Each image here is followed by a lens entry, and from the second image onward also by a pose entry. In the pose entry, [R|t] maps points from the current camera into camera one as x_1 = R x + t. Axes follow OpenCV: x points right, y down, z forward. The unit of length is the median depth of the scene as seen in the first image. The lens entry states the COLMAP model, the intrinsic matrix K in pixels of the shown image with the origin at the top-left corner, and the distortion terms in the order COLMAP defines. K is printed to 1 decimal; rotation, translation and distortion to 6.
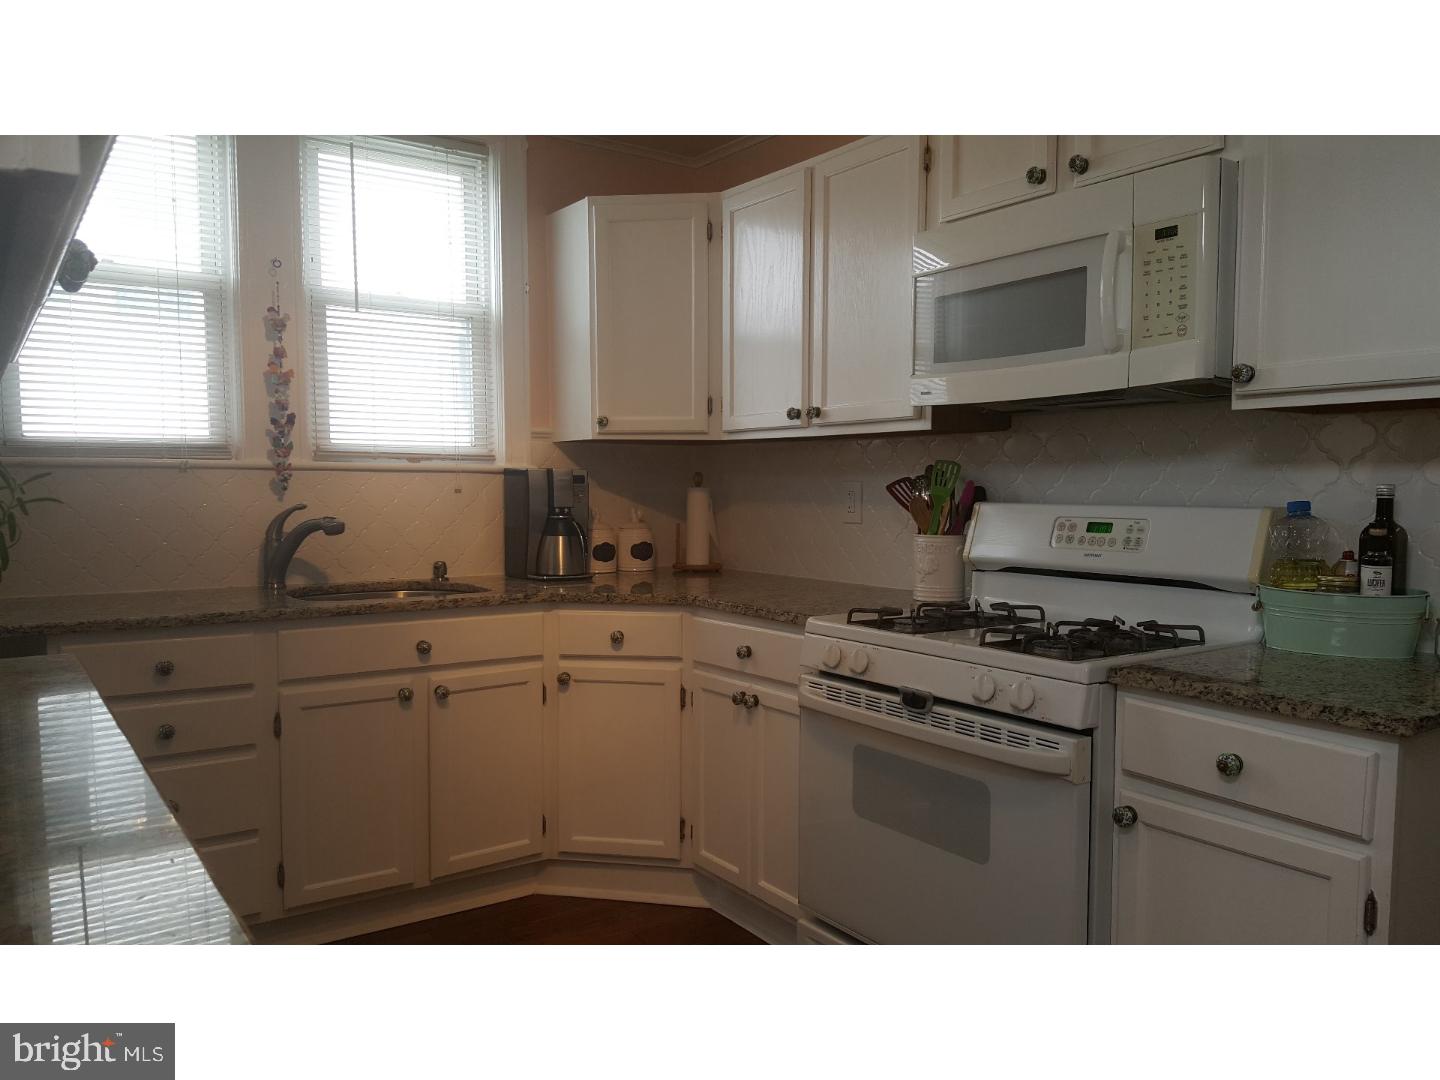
lens RADIAL K [[1043.5, 0, 716.2], [0, 1043.5, 564.5], [0, 0, 1]] dist [0.117250, -0.221299]
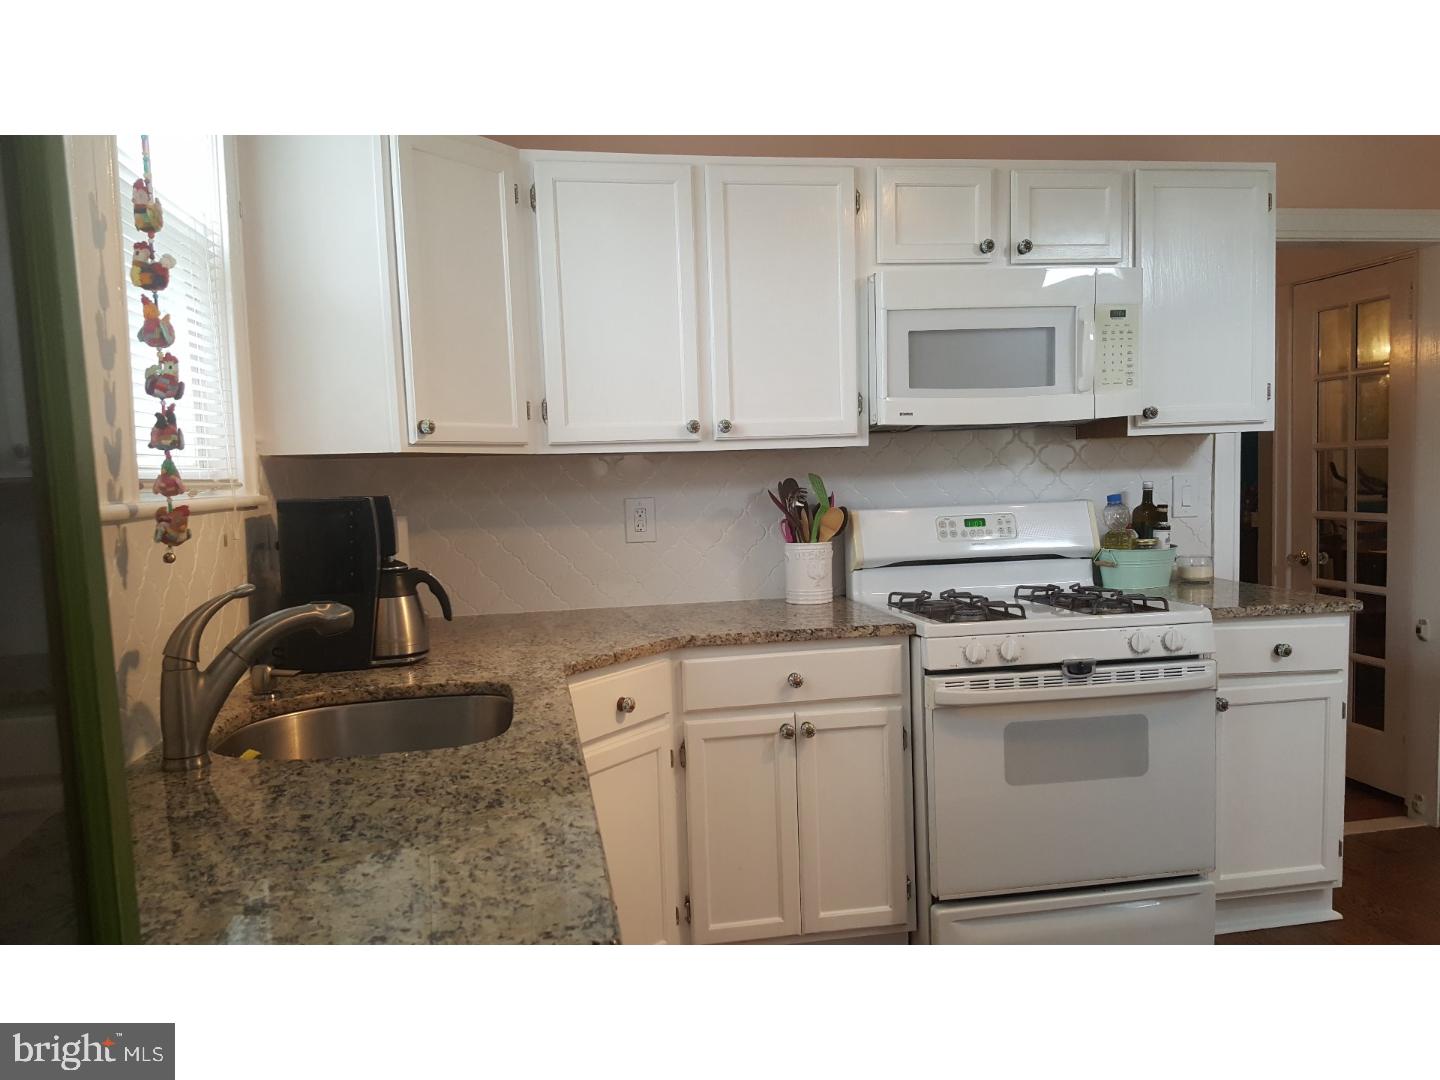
lens RADIAL K [[1043.5, 0, 716.2], [0, 1043.5, 564.5], [0, 0, 1]] dist [0.117250, -0.221299]
pose [[0.418107, -0.097153, 0.903188, -1.011172], [0.104359, 0.992819, 0.058483, -0.099058], [-0.902383, 0.069804, 0.425243, 0.789960]]
